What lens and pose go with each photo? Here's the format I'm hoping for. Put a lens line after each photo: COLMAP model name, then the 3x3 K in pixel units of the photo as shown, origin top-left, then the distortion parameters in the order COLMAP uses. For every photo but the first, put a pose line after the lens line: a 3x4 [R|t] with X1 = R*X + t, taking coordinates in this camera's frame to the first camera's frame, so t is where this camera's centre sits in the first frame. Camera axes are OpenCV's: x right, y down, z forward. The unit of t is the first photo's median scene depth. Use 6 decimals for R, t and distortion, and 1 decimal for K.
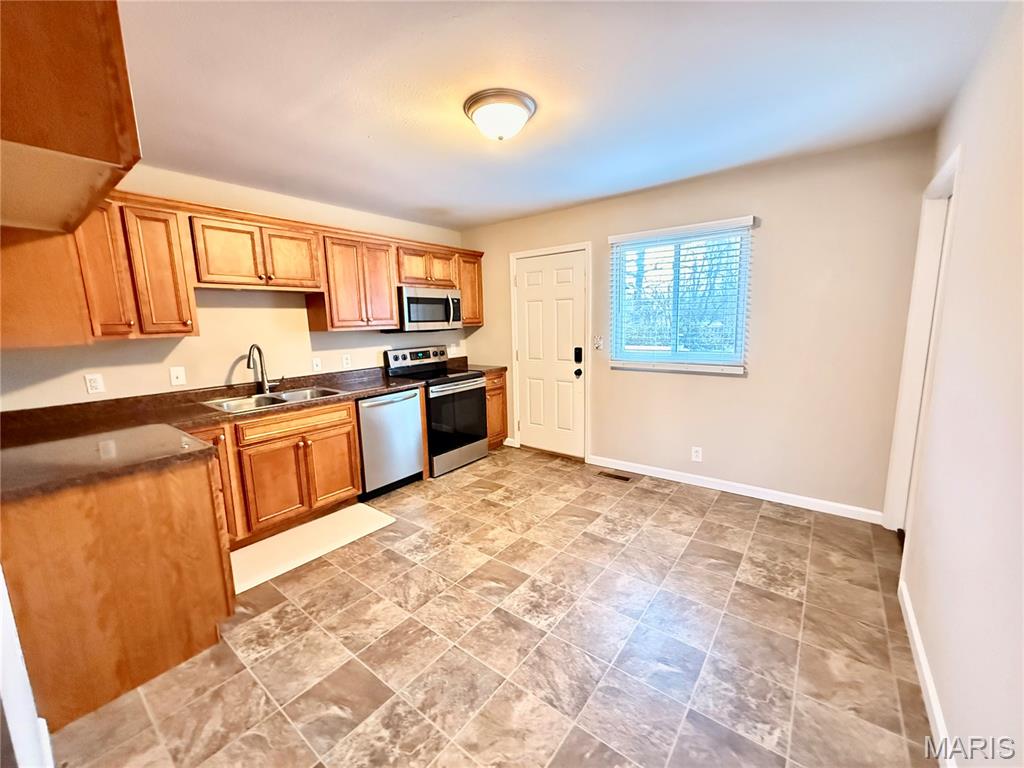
lens RADIAL K [[409.8, 0, 510.8], [0, 409.8, 385.5], [0, 0, 1]] dist [-0.000198, 0.000194]
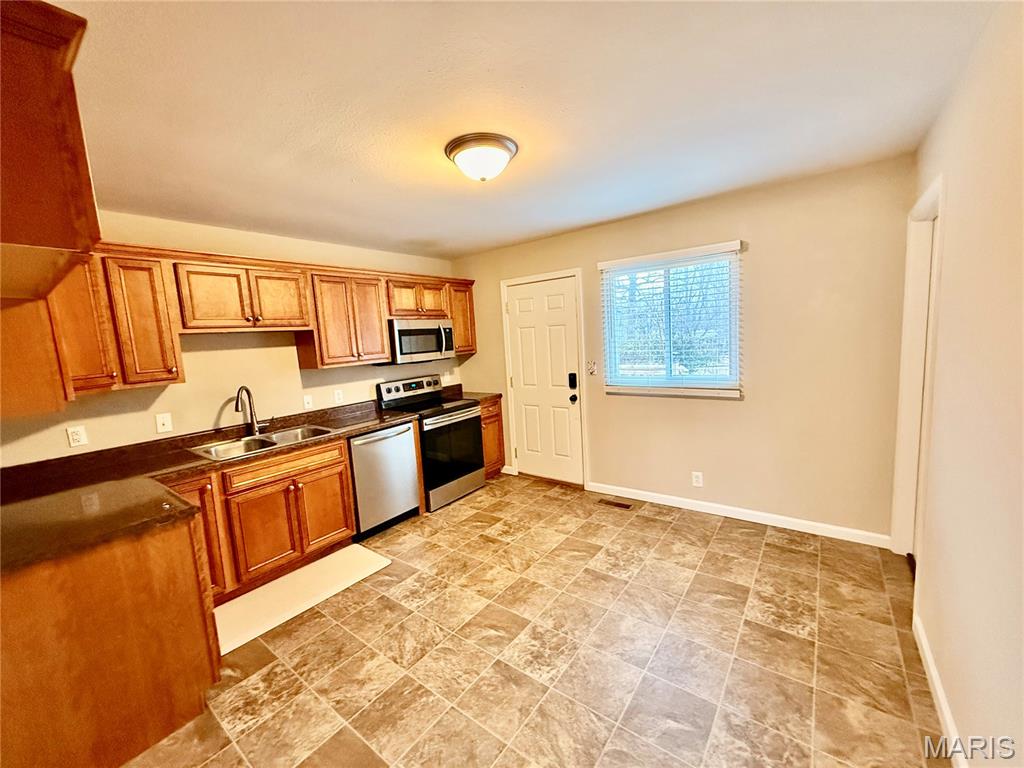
lens RADIAL K [[409.8, 0, 510.8], [0, 409.8, 385.5], [0, 0, 1]] dist [-0.000198, 0.000194]
pose [[0.999322, -0.036482, 0.005042, 0.015653], [0.036647, 0.998609, -0.037910, -0.052004], [-0.003652, 0.038069, 0.999268, 0.017889]]
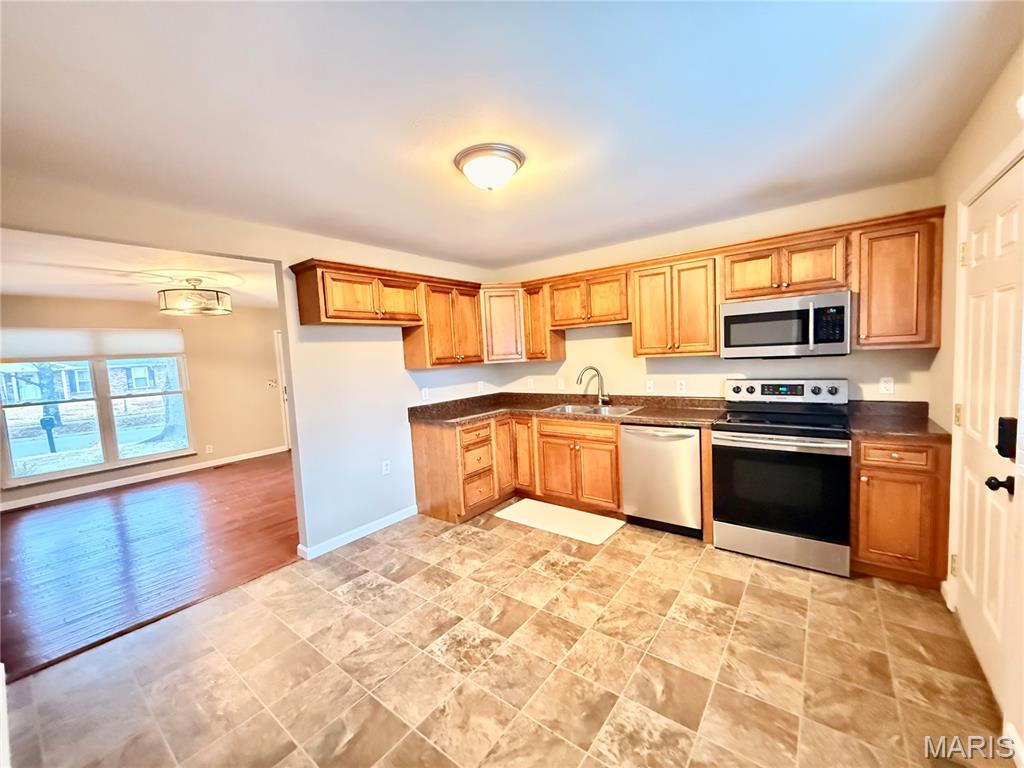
lens RADIAL K [[409.8, 0, 510.8], [0, 409.8, 385.5], [0, 0, 1]] dist [-0.000198, 0.000194]
pose [[0.001228, 0.105313, -0.994438, 0.883136], [-0.105310, 0.988923, 0.104599, -0.189563], [0.994439, 0.104596, 0.012305, 0.914709]]
